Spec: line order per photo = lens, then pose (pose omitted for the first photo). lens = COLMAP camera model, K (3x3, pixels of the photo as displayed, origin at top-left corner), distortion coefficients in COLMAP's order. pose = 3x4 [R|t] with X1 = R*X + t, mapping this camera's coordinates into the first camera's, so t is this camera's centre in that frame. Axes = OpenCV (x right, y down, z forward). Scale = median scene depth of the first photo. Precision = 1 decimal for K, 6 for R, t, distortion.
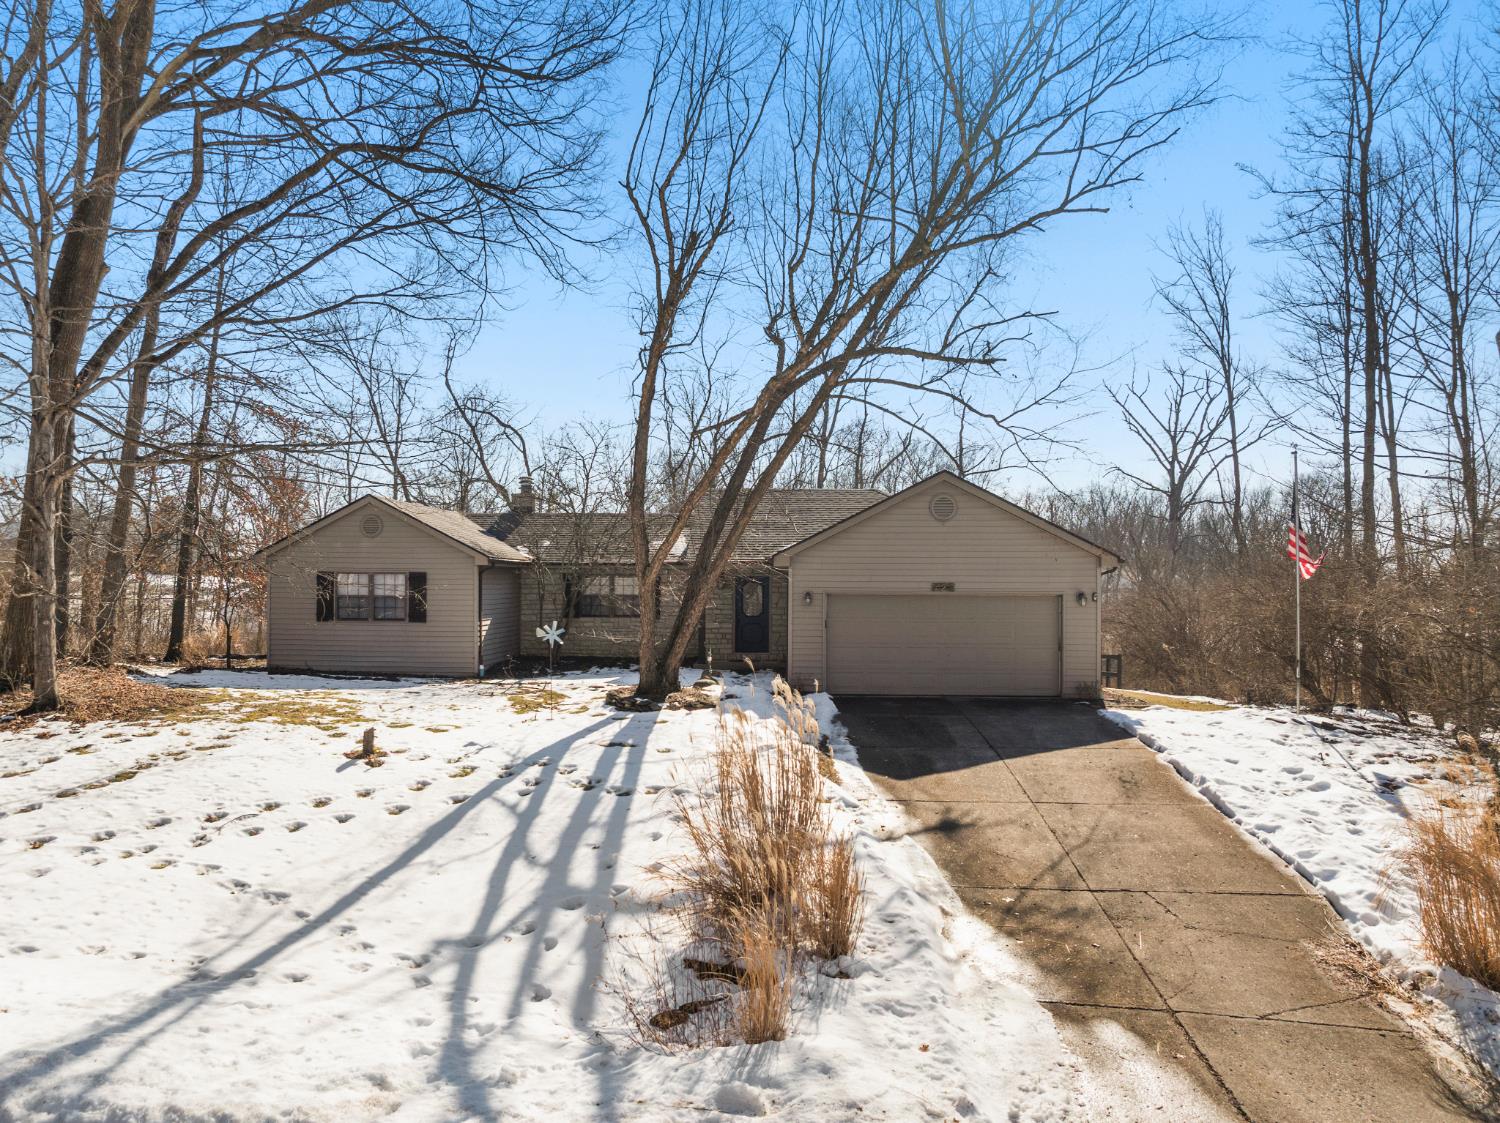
lens RADIAL K [[1059.1, 0, 750.0], [0, 1059.1, 561.5], [0, 0, 1]] dist [-0.022163, 0.001598]
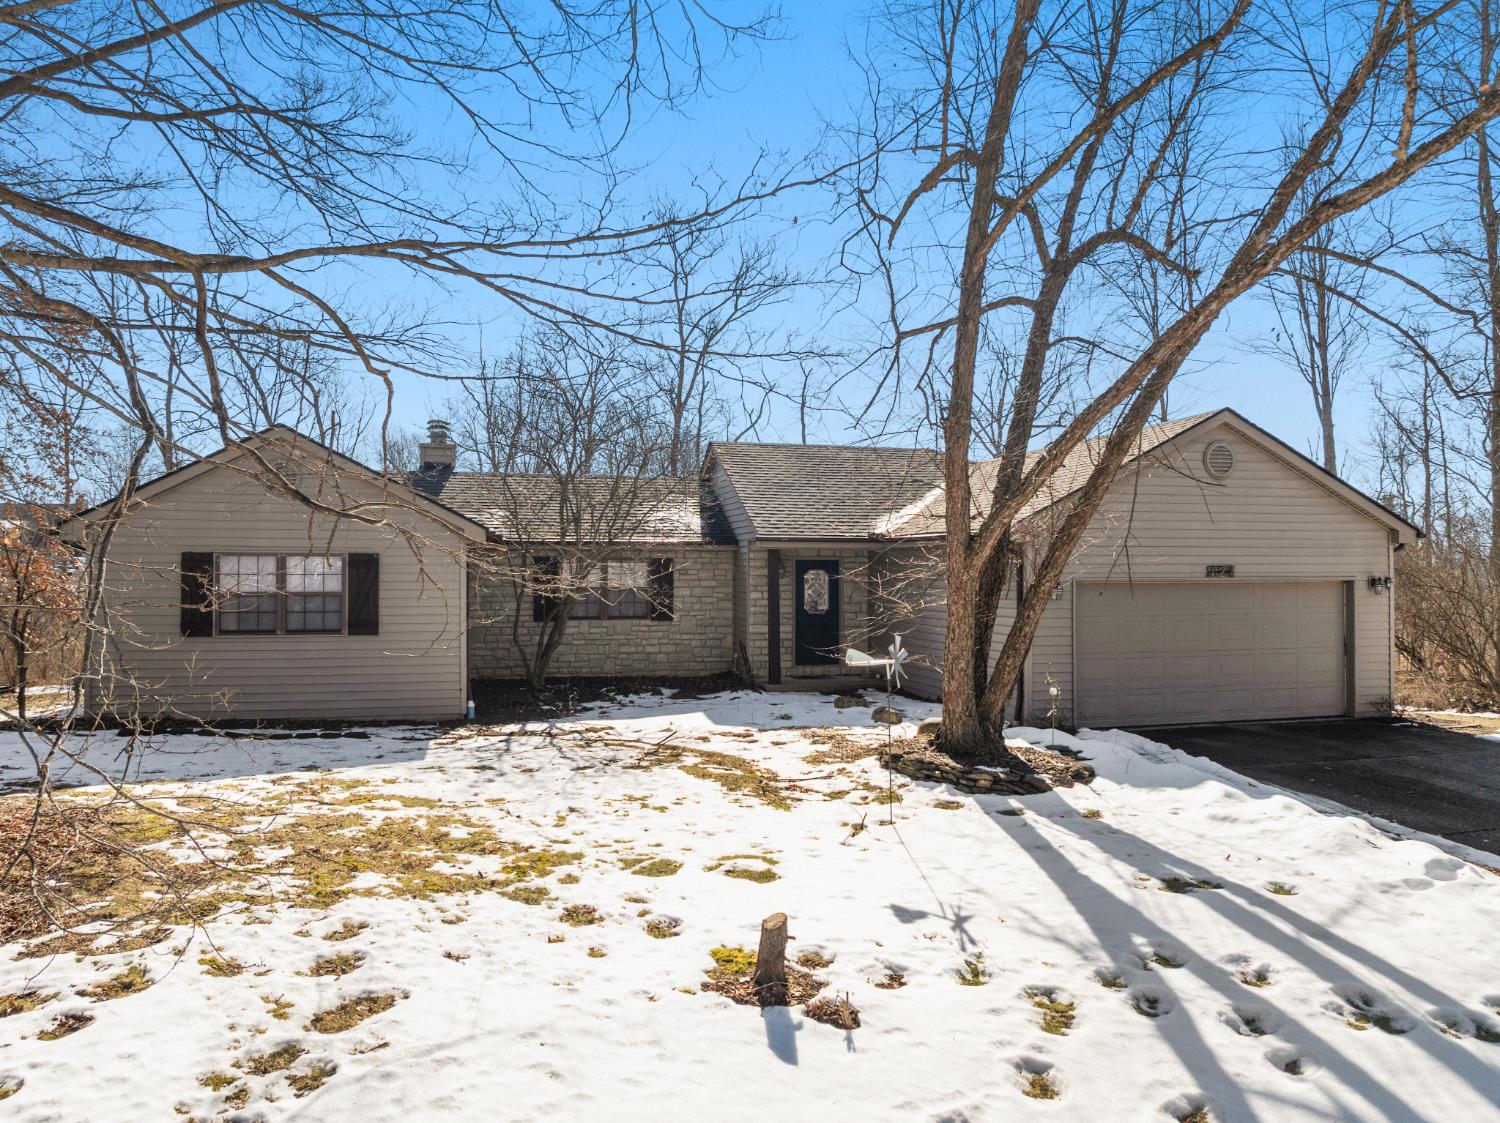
lens RADIAL K [[1059.1, 0, 750.0], [0, 1059.1, 561.5], [0, 0, 1]] dist [-0.022163, 0.001598]
pose [[0.950064, 0.001194, 0.312054, -0.293609], [-0.000058, 0.999993, -0.003652, 0.017108], [-0.312056, 0.003451, 0.950057, 0.351531]]
